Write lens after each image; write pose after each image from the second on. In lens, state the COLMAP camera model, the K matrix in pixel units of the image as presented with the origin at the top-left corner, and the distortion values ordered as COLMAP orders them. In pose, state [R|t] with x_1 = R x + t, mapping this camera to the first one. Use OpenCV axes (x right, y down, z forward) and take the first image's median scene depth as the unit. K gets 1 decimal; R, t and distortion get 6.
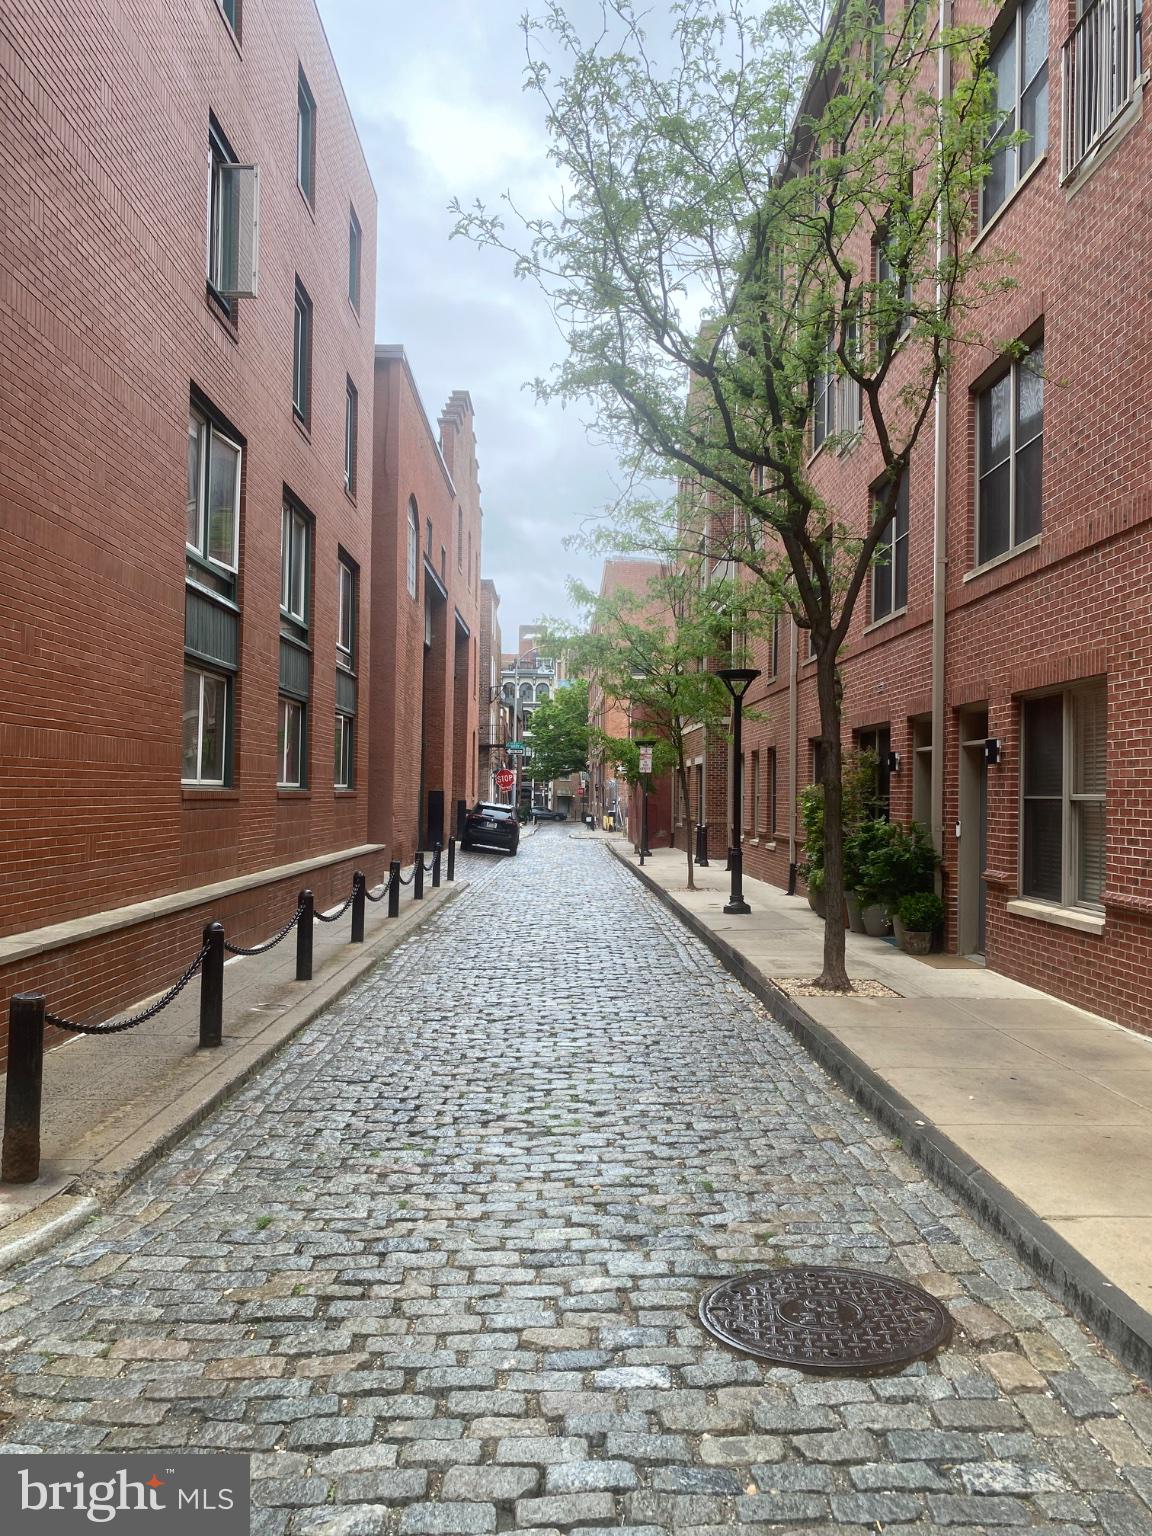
lens RADIAL K [[1169.8, 0, 576.0], [0, 1169.8, 768.0], [0, 0, 1]] dist [0.028551, -0.002034]
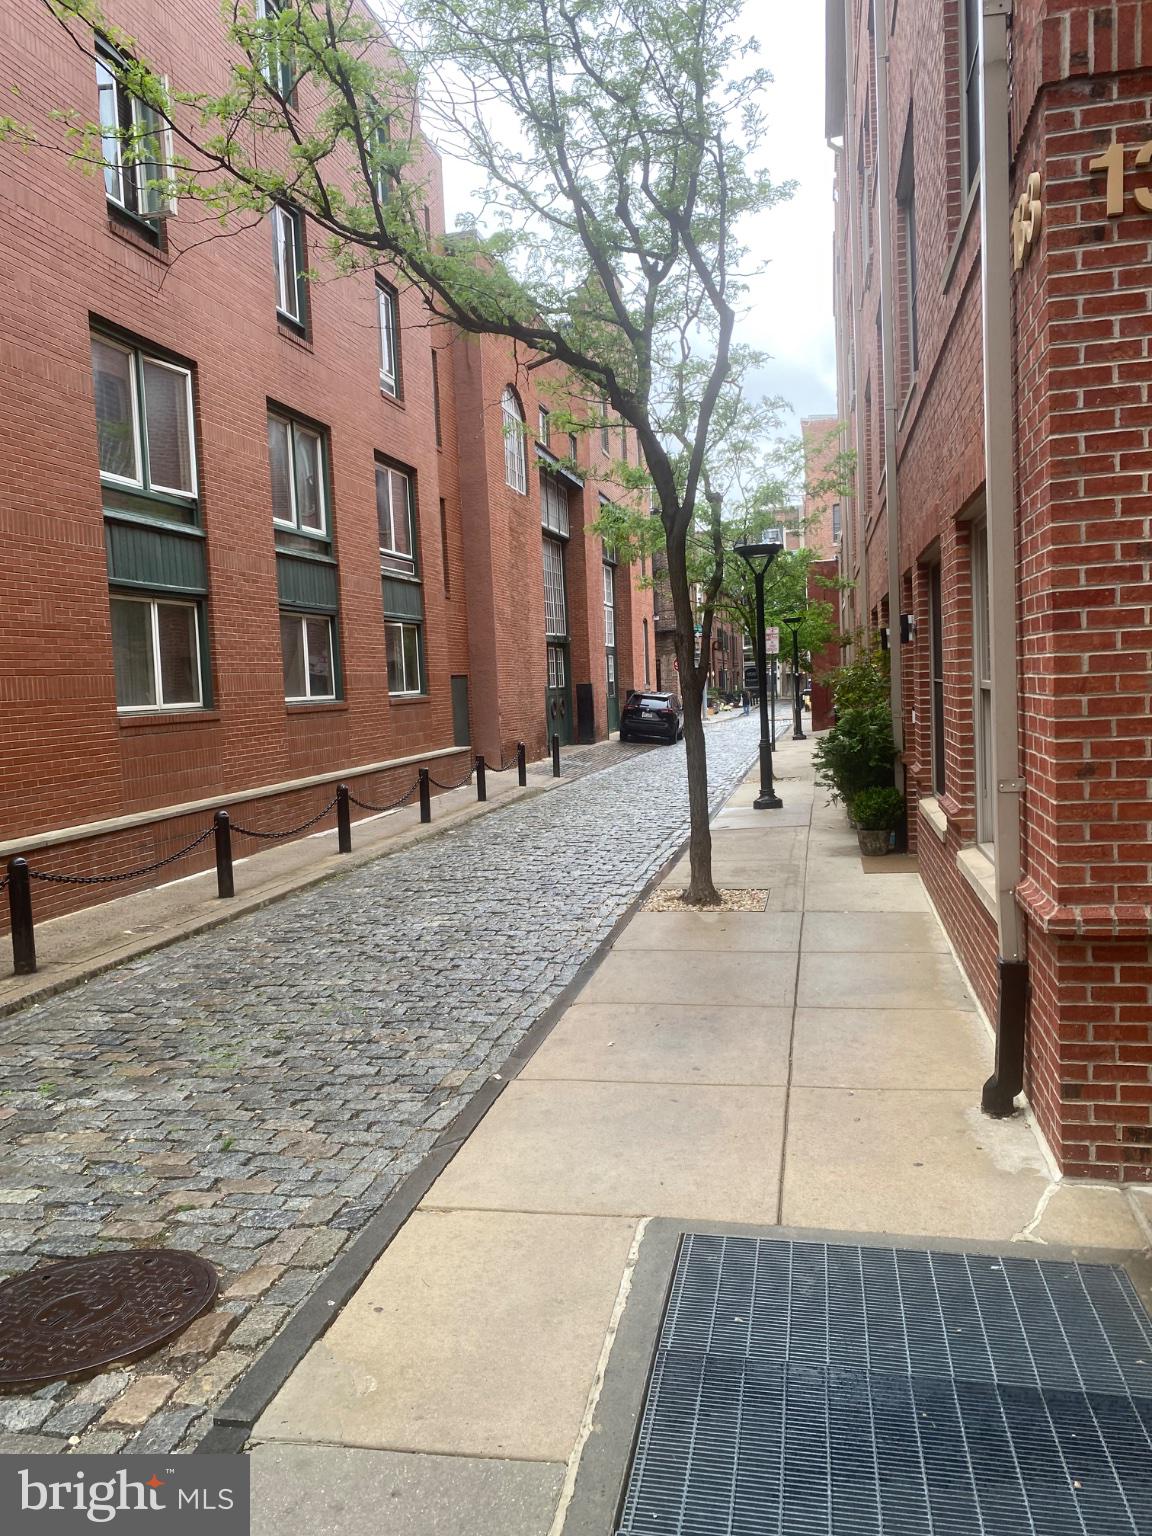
lens RADIAL K [[1159.9, 0, 576.0], [0, 1159.9, 768.0], [0, 0, 1]] dist [0.000893, 0.003244]
pose [[0.970679, -0.041311, -0.236801, 0.256716], [0.065160, 0.993458, 0.093789, -0.006380], [0.231377, -0.106469, 0.967021, 0.079823]]
